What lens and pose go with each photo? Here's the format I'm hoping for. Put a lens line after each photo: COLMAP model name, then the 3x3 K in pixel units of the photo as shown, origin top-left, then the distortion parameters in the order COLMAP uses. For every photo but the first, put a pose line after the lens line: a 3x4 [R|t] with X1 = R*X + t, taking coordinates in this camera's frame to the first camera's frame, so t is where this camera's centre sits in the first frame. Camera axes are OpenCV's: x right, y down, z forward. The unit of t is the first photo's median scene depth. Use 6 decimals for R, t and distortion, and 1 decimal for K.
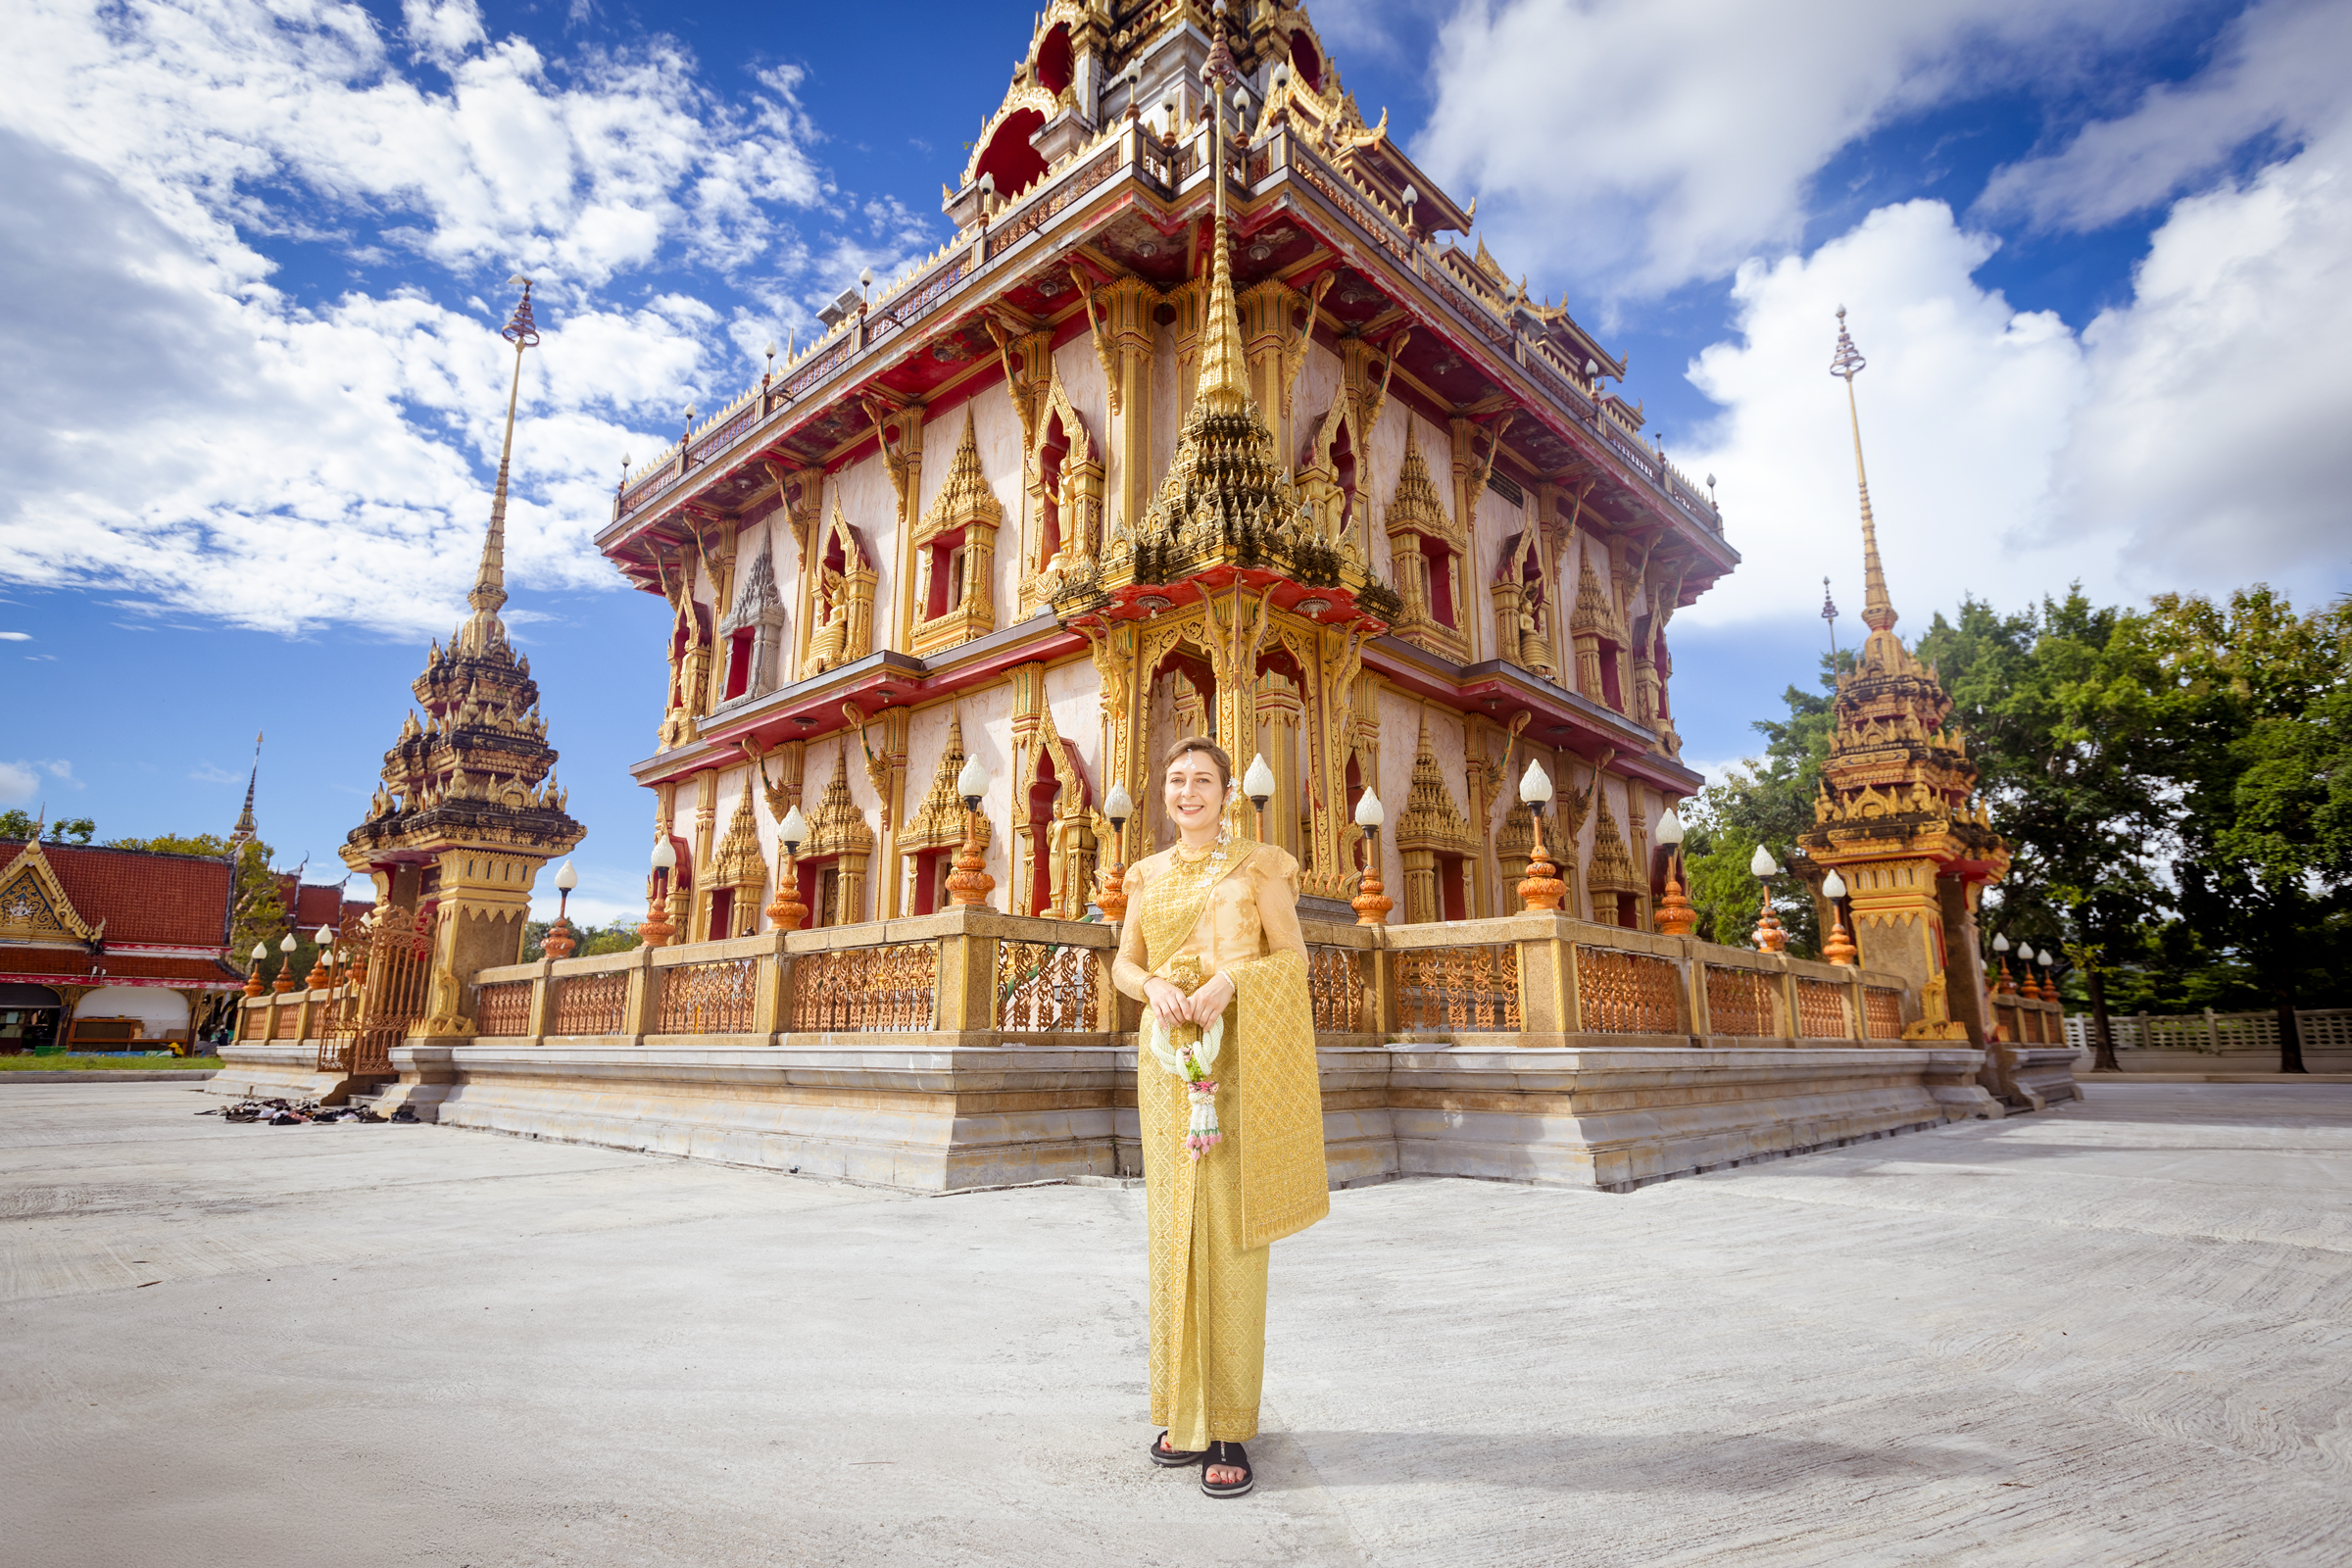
lens RADIAL K [[1075.2, 0, 1176.0], [0, 1075.2, 784.0], [0, 0, 1]] dist [0.000202, -0.000007]
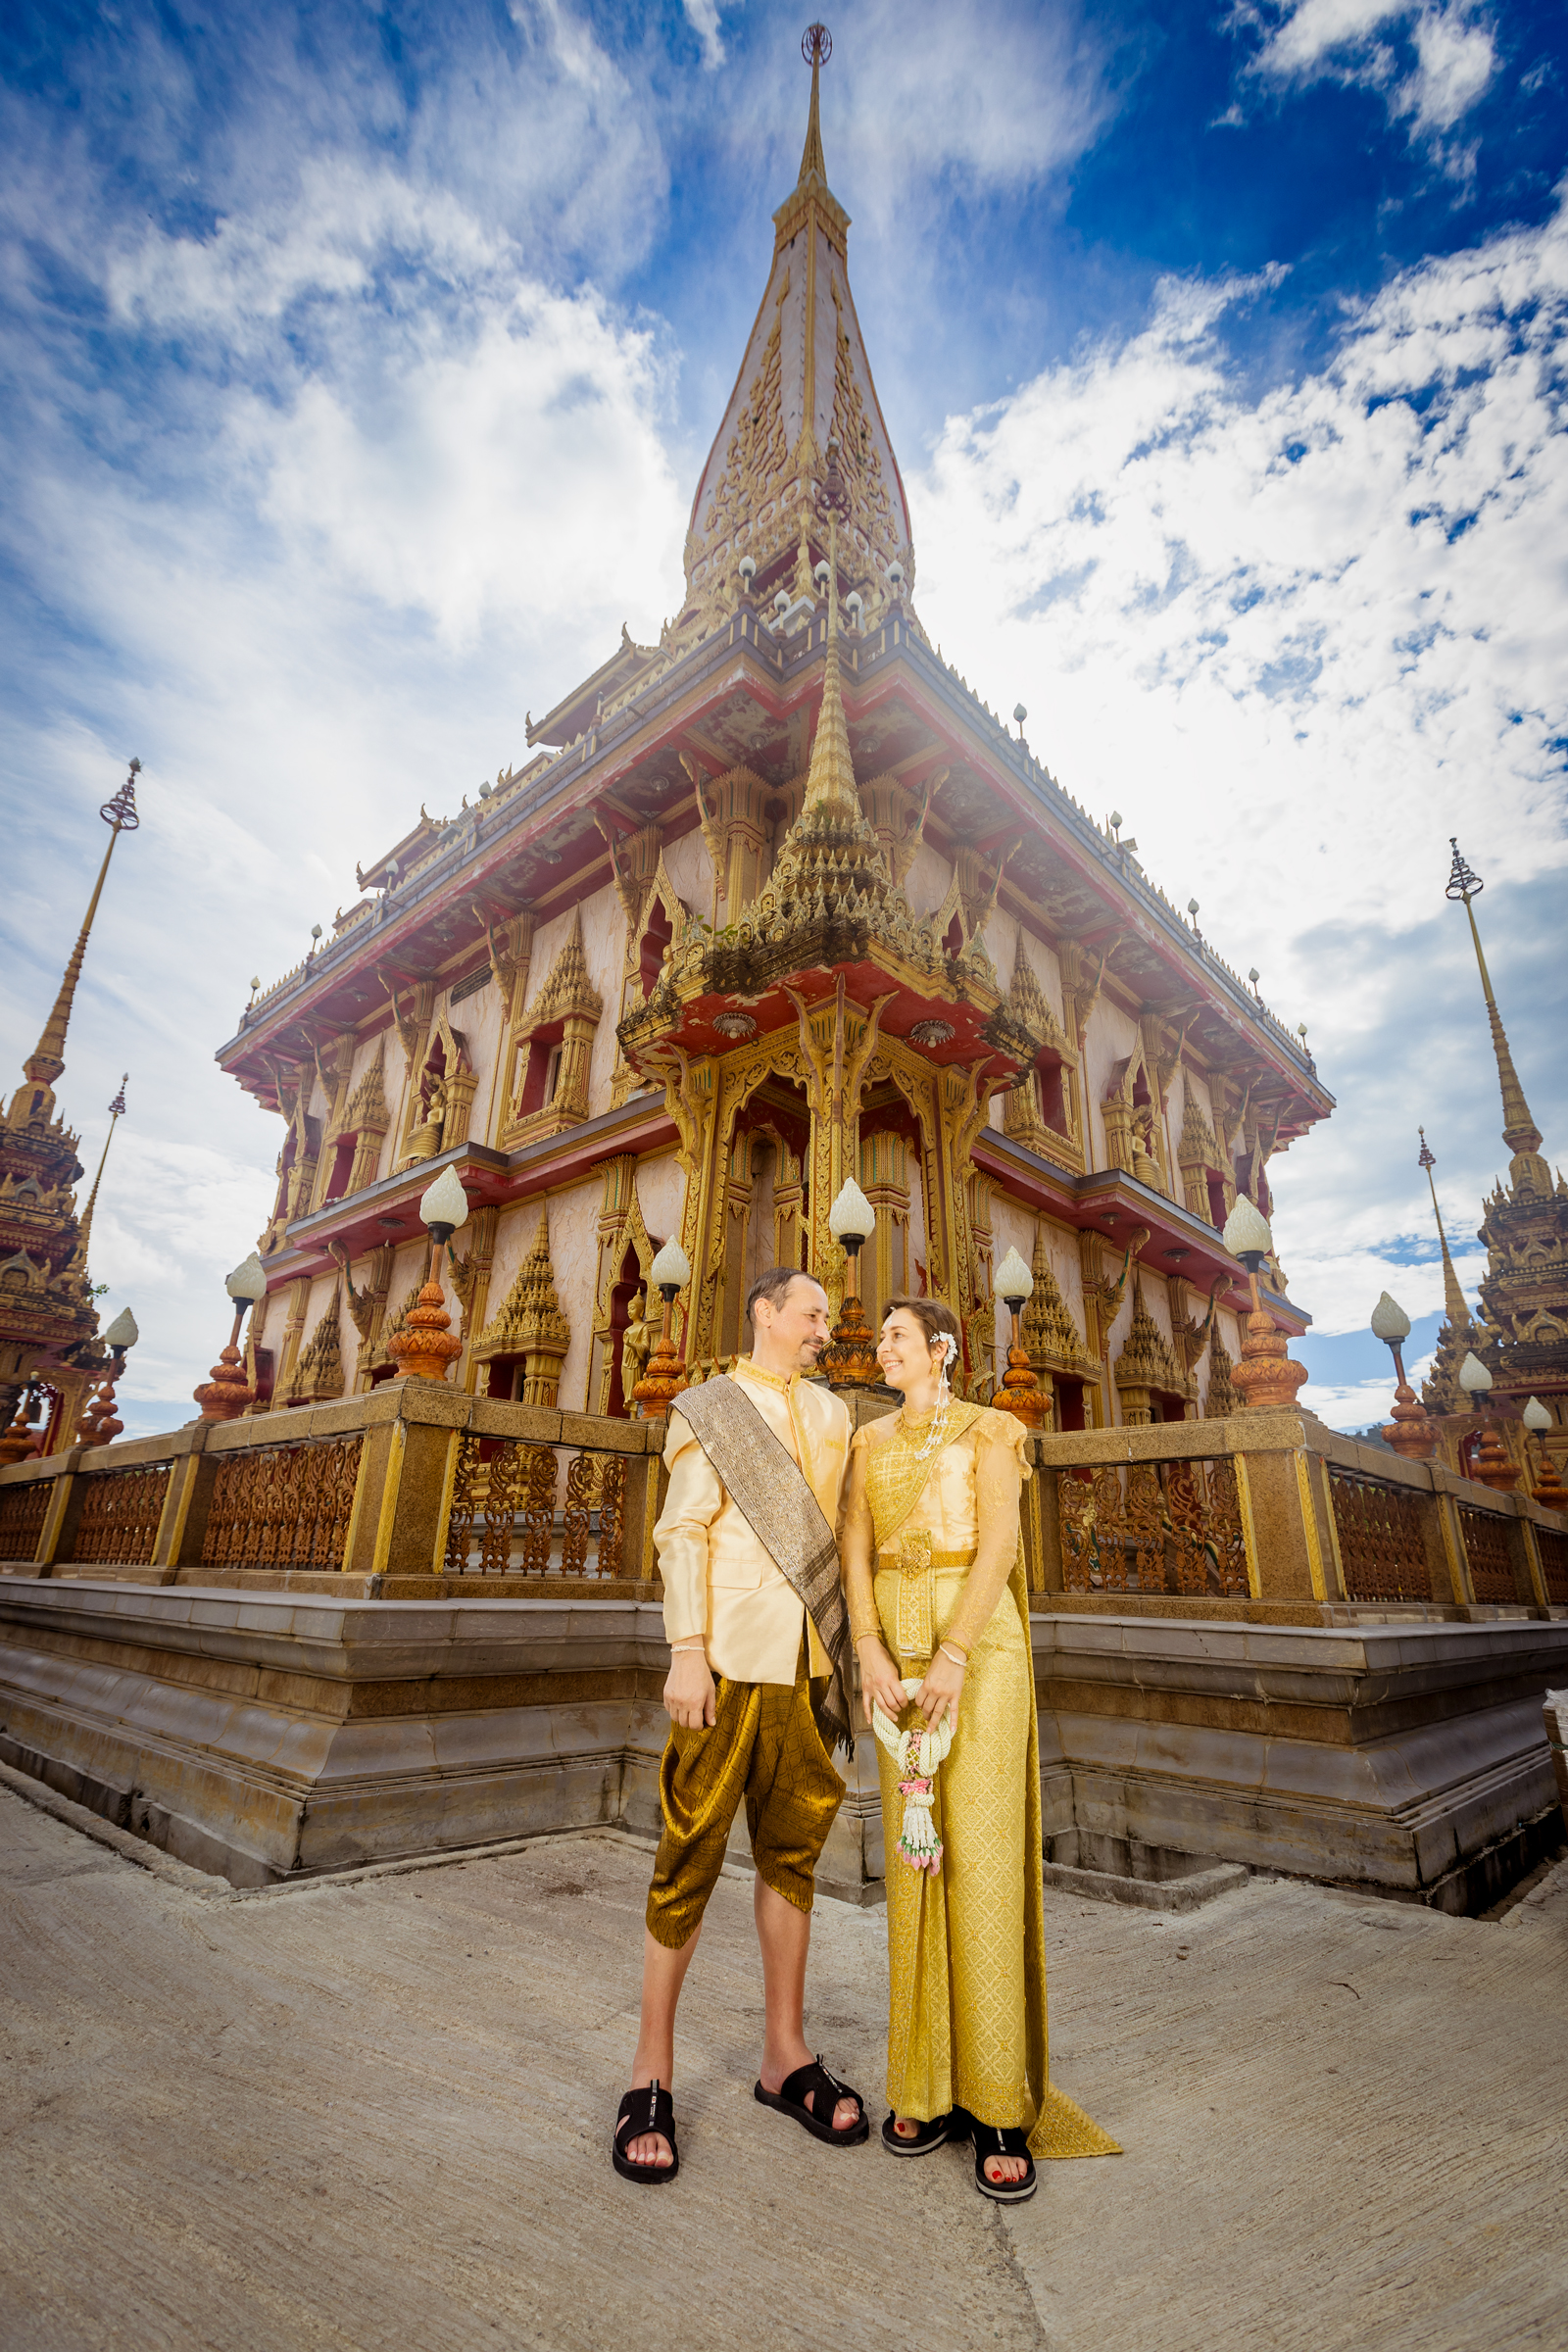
lens RADIAL K [[1024.1, 0, 784.0], [0, 1024.1, 1176.0], [0, 0, 1]] dist [0.024513, -0.000010]
pose [[0.999739, 0.022523, -0.003755, 0.008275], [-0.022826, 0.990095, -0.138531, 0.021427], [0.000598, 0.138581, 0.990351, 0.099534]]
